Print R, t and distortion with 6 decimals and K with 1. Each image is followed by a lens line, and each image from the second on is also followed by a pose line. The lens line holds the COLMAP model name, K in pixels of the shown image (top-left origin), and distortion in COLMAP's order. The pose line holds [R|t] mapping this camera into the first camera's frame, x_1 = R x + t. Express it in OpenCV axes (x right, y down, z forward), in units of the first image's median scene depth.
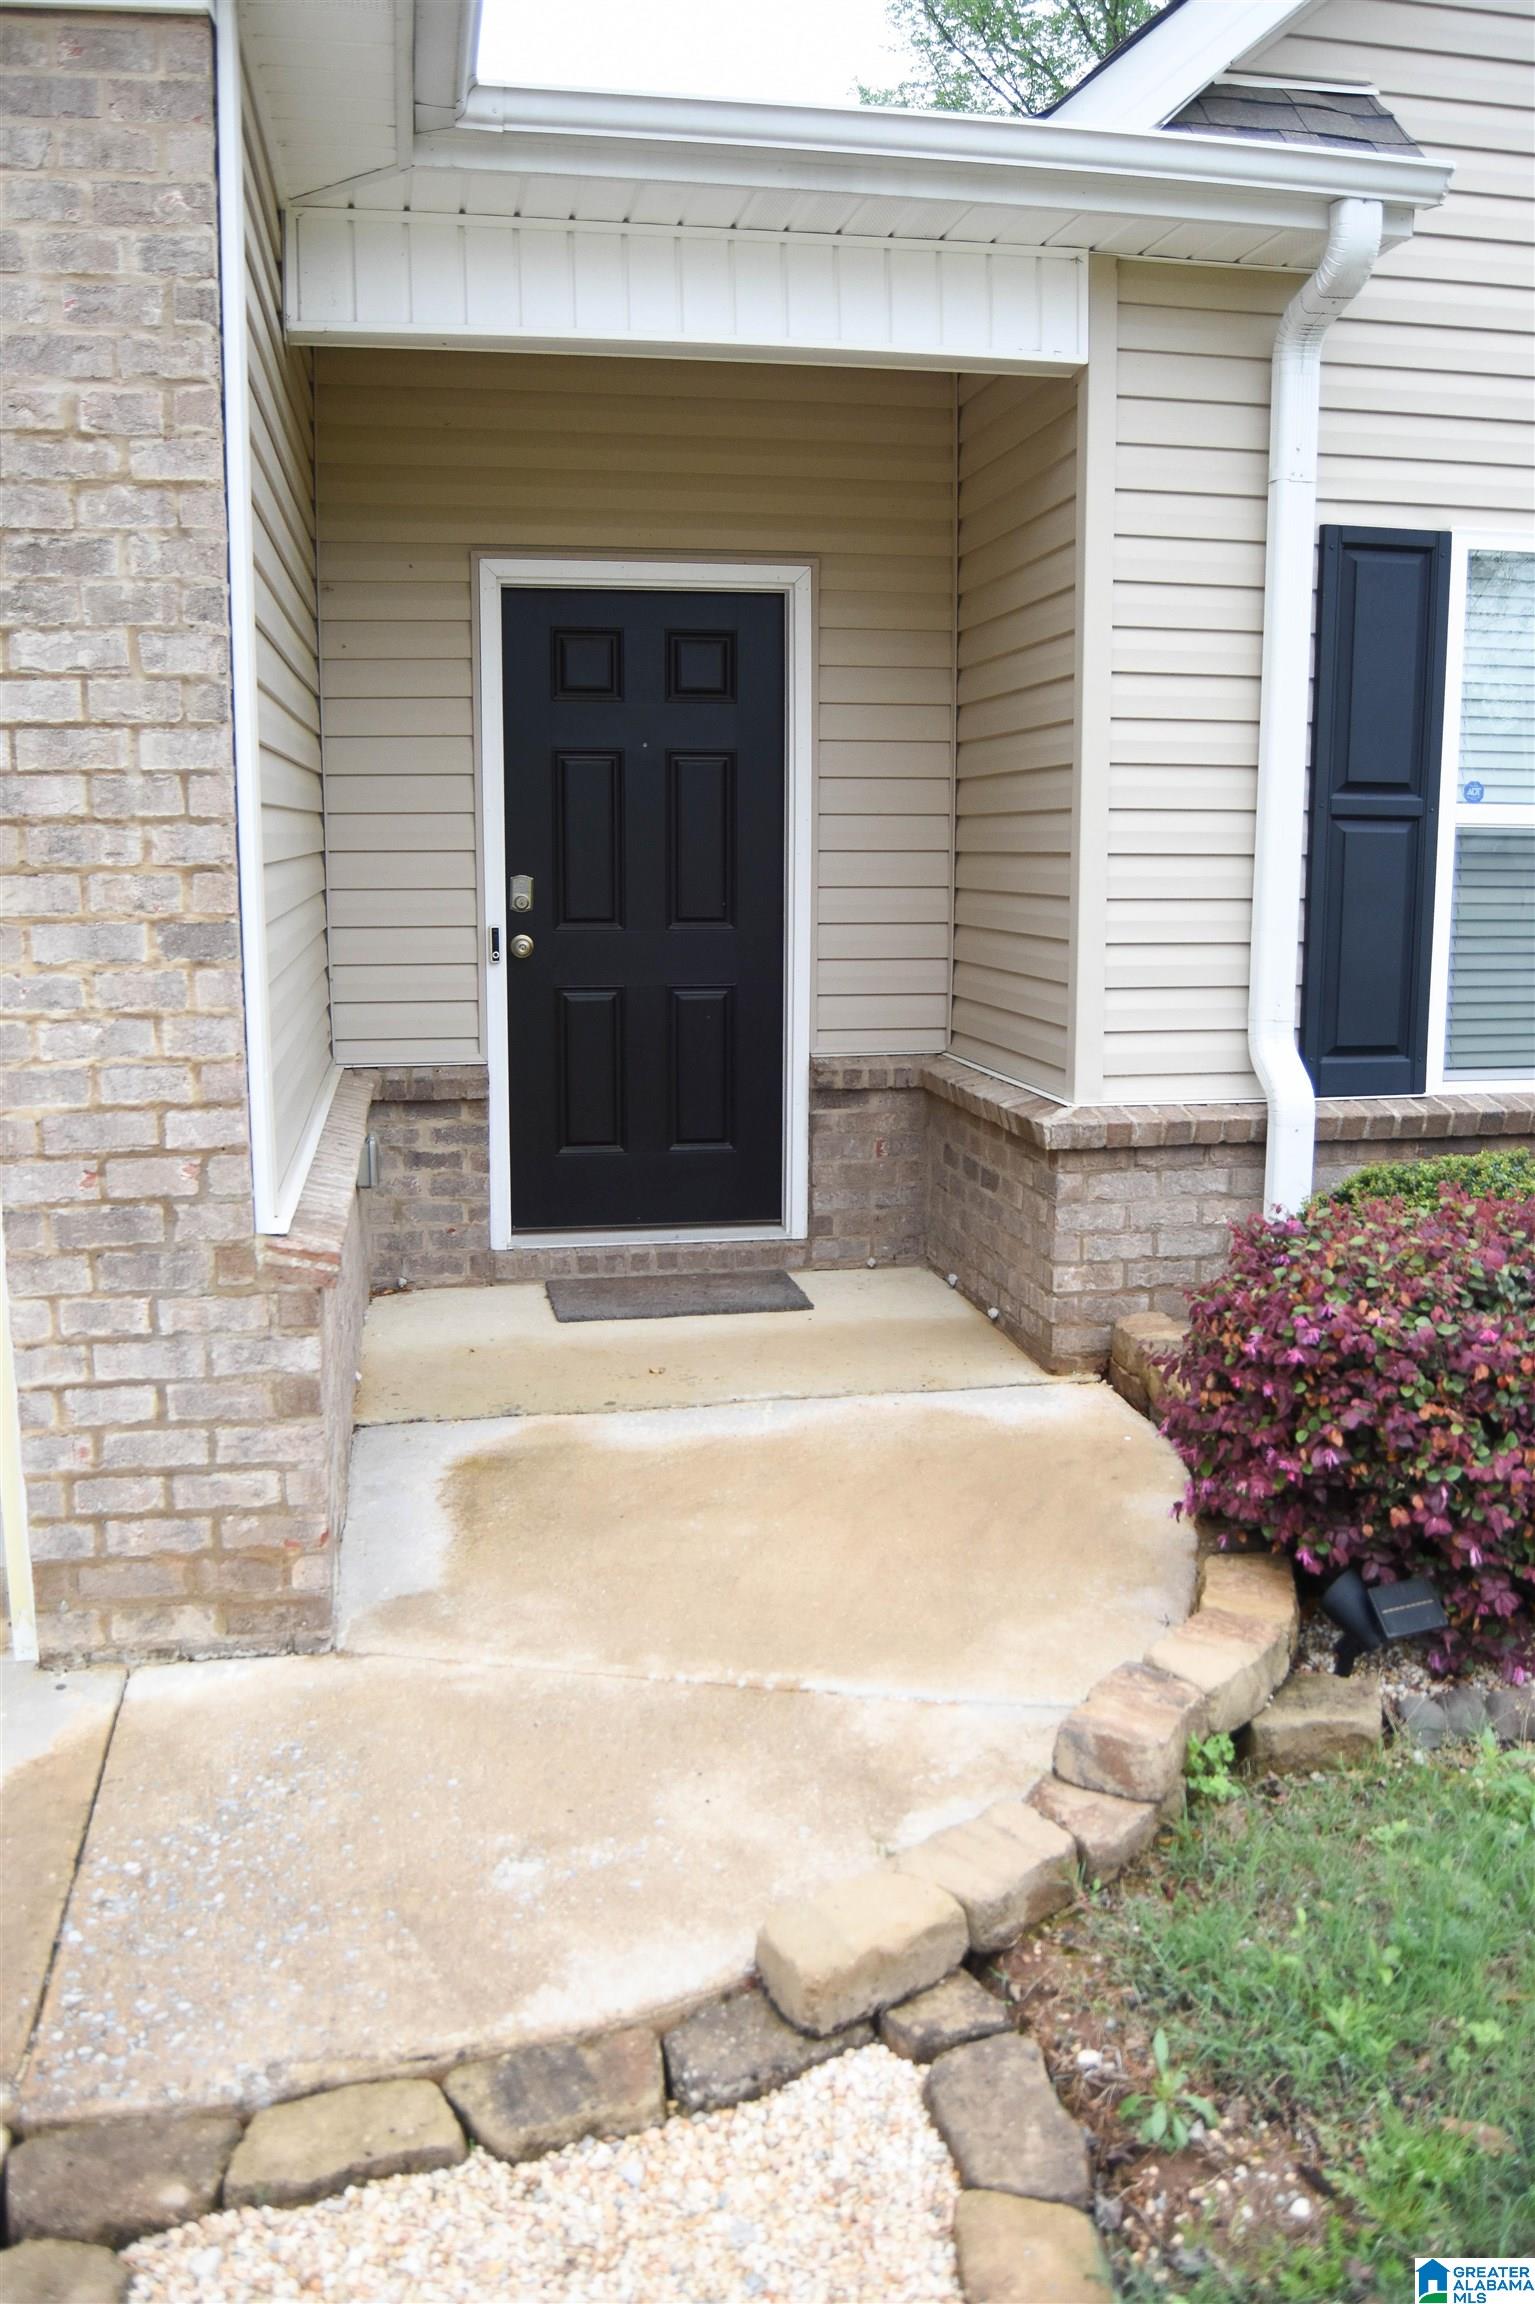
lens RADIAL K [[1842.2, 0, 757.6], [0, 1842.2, 1137.5], [0, 0, 1]] dist [-0.078876, 0.003481]
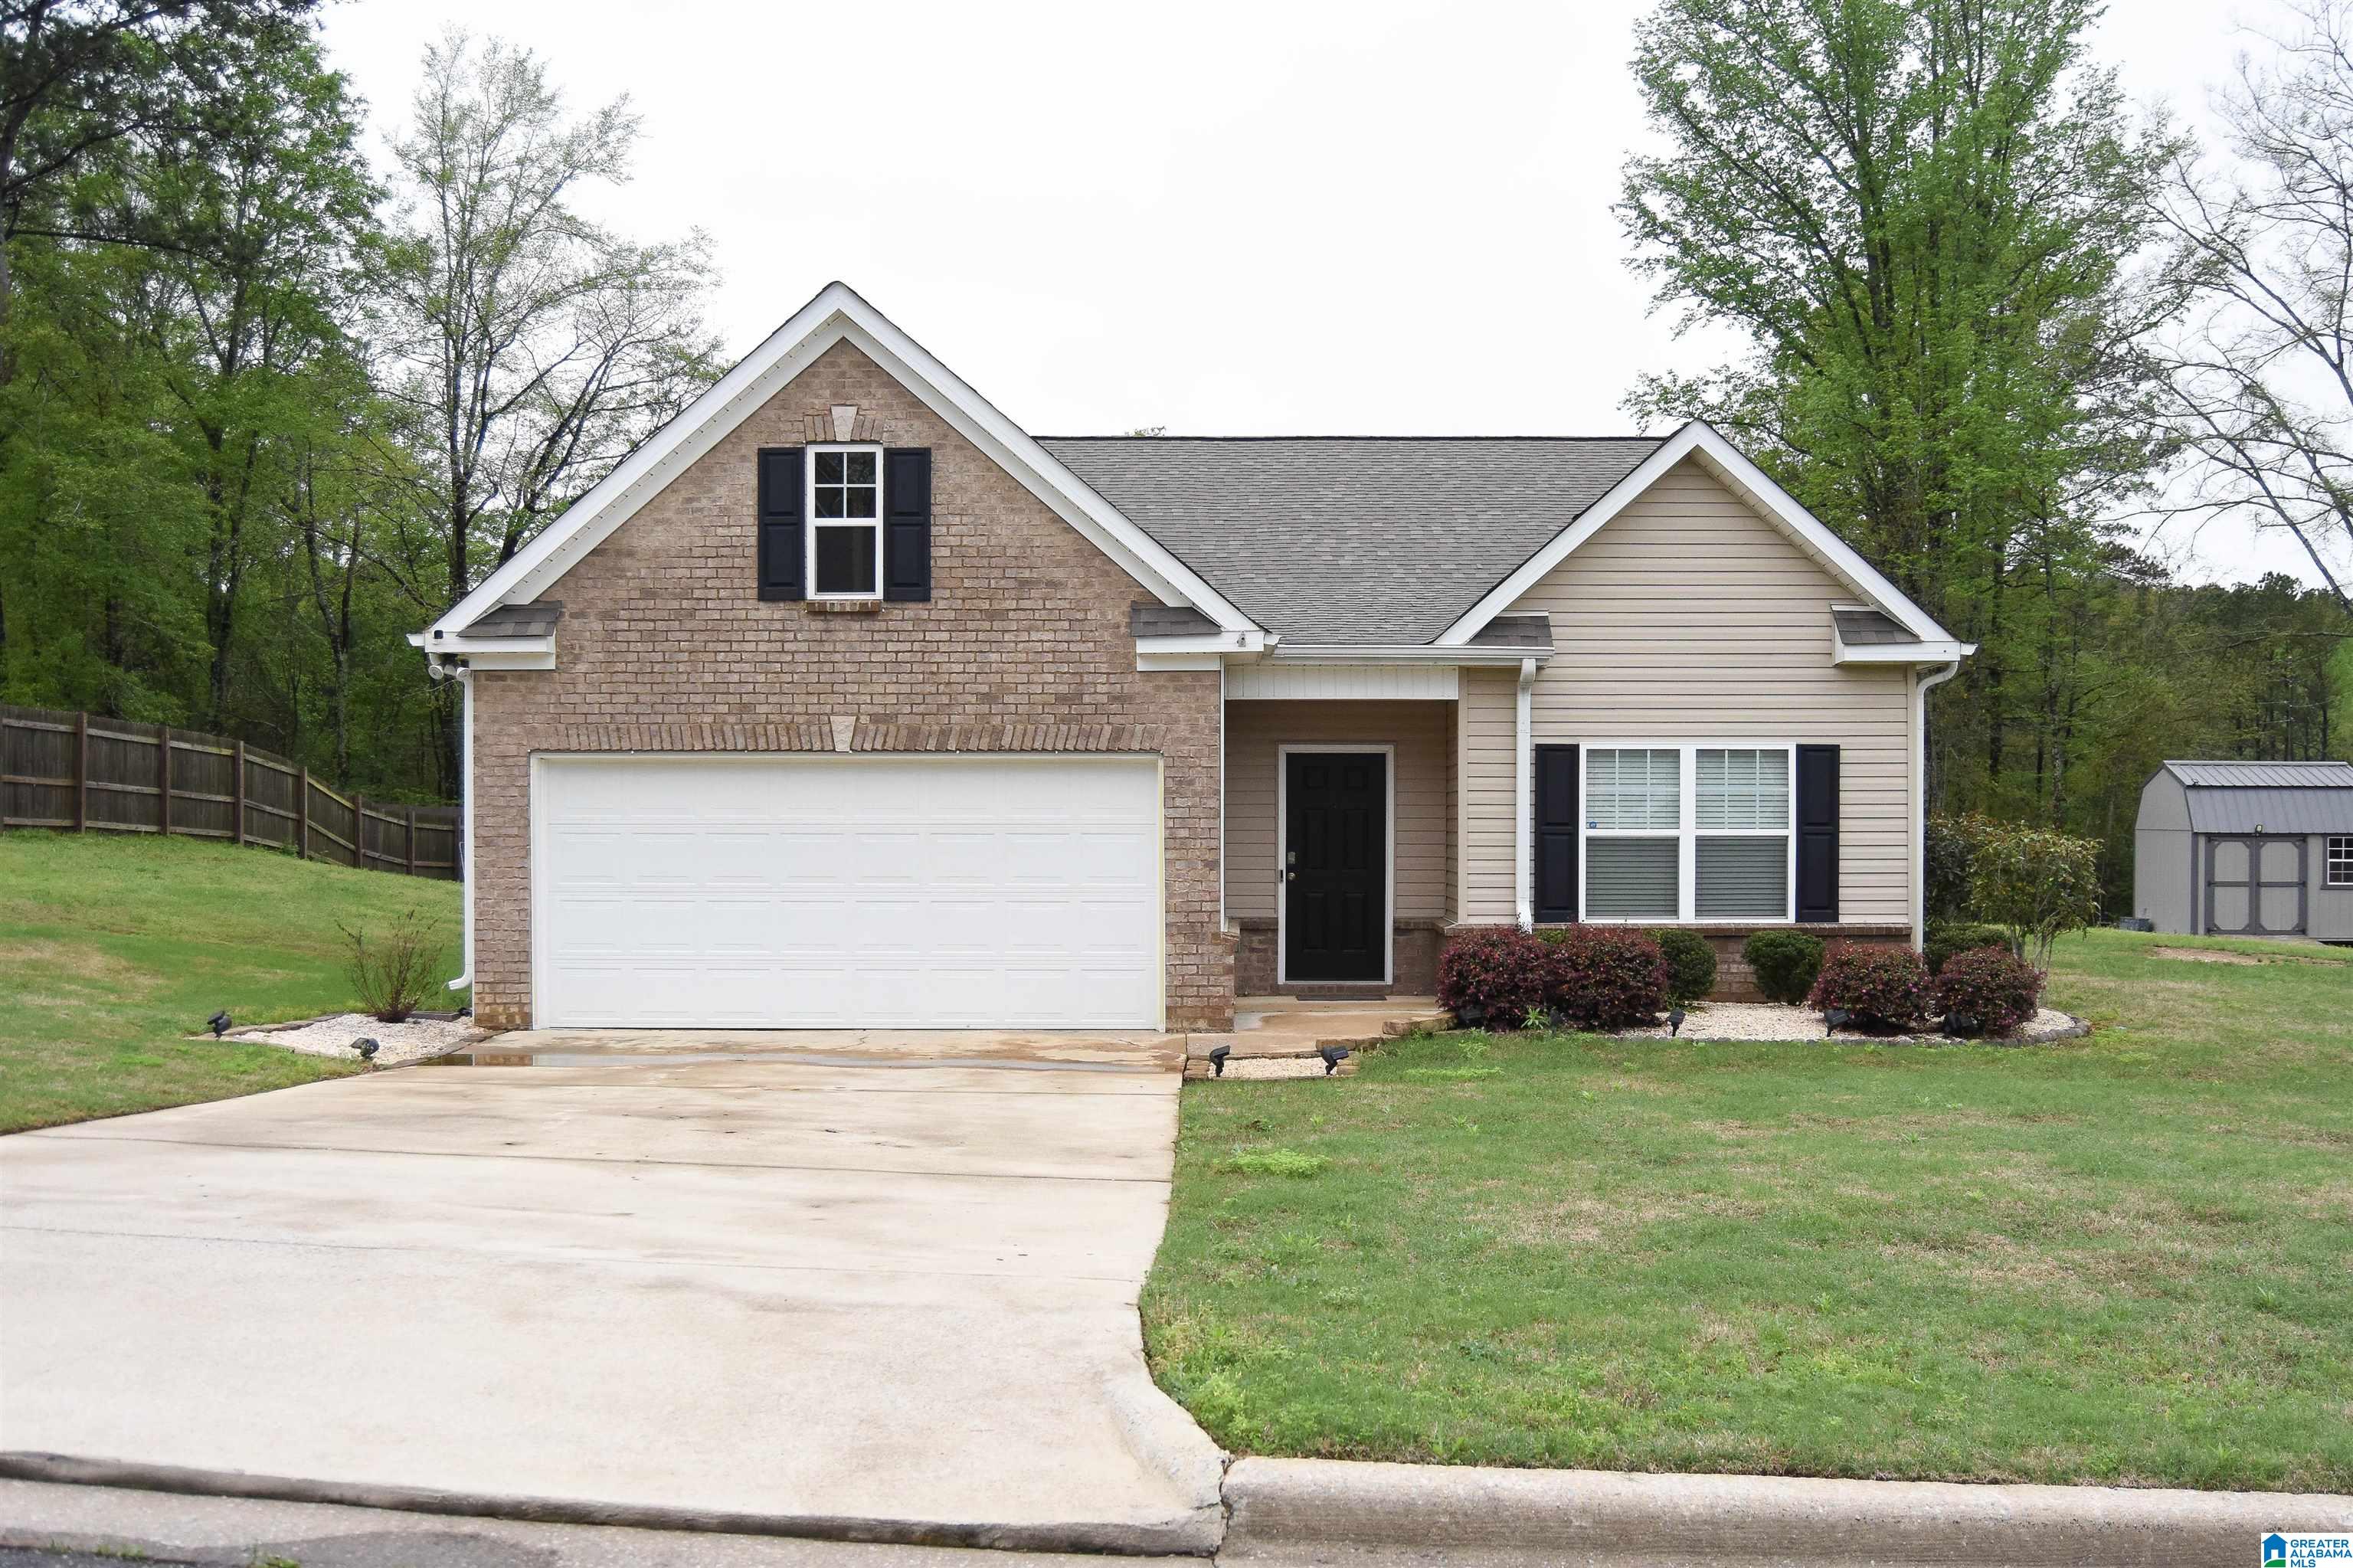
lens RADIAL K [[2209.5, 0, 1231.5], [0, 2209.5, 827.3], [0, 0, 1]] dist [-0.083091, -0.002517]
pose [[0.983789, 0.001943, -0.179318, 0.474202], [-0.029810, 0.987801, -0.152841, 0.415745], [0.176833, 0.155709, 0.971846, -2.827146]]
